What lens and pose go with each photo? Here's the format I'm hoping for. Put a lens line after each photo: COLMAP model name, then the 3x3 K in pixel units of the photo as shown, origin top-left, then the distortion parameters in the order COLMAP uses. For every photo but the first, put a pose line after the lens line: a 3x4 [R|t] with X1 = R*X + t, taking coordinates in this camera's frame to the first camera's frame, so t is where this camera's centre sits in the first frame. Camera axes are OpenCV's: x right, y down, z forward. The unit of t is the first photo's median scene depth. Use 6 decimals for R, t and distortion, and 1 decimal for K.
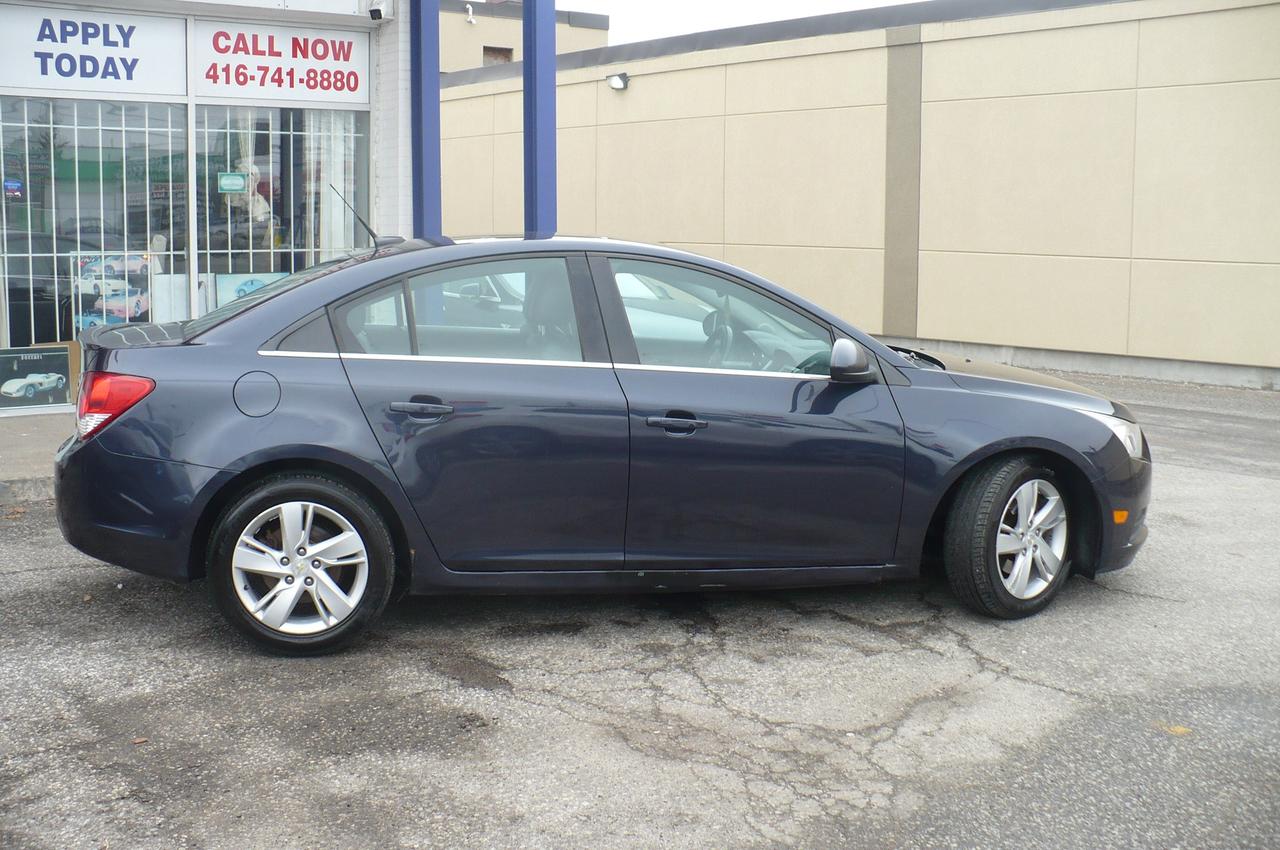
lens RADIAL K [[1448.8, 0, 623.1], [0, 1448.8, 408.7], [0, 0, 1]] dist [-0.306570, 0.482217]
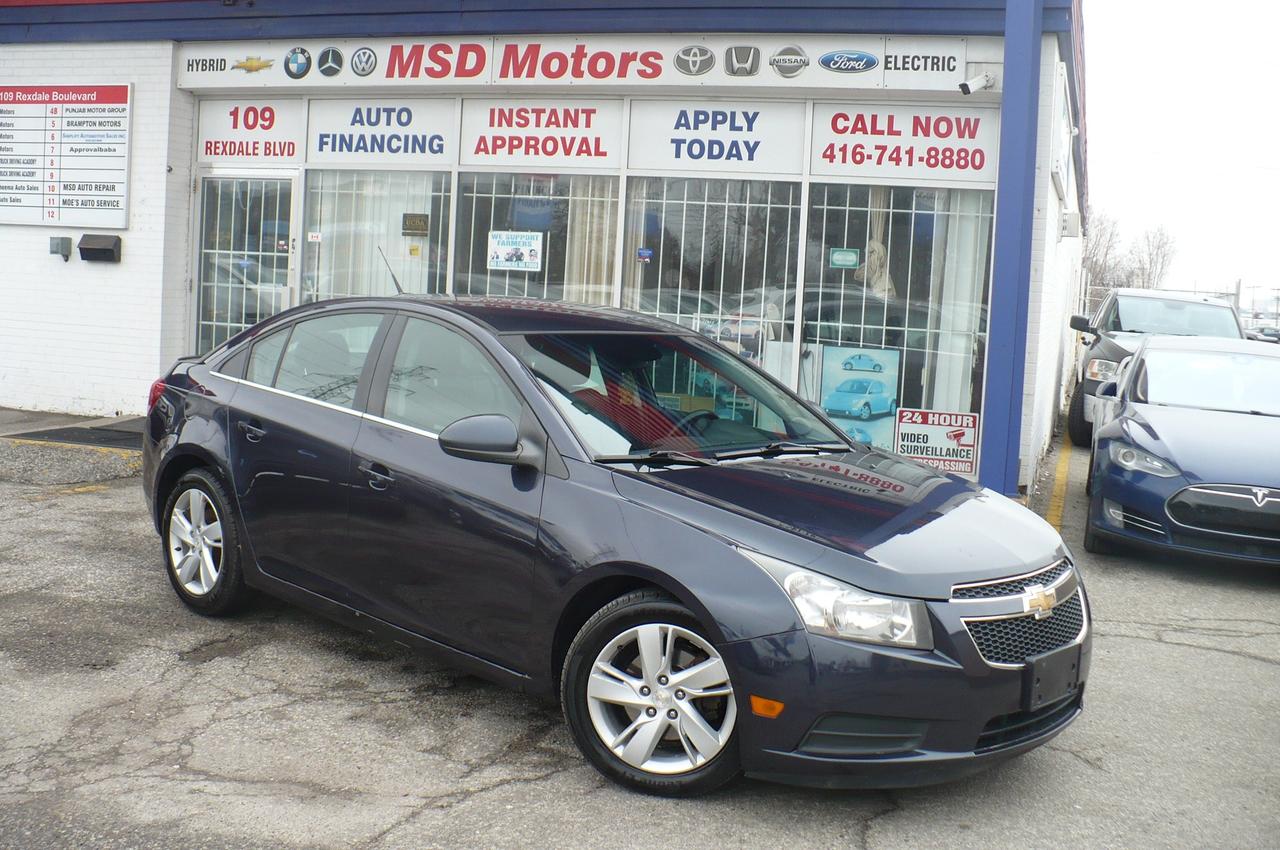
lens RADIAL K [[1448.8, 0, 623.1], [0, 1448.8, 408.7], [0, 0, 1]] dist [-0.306570, 0.482217]
pose [[0.551989, 0.094262, -0.828507, 0.916113], [-0.150651, 0.988513, 0.012095, -0.071577], [0.820130, 0.118139, 0.559849, 0.526094]]
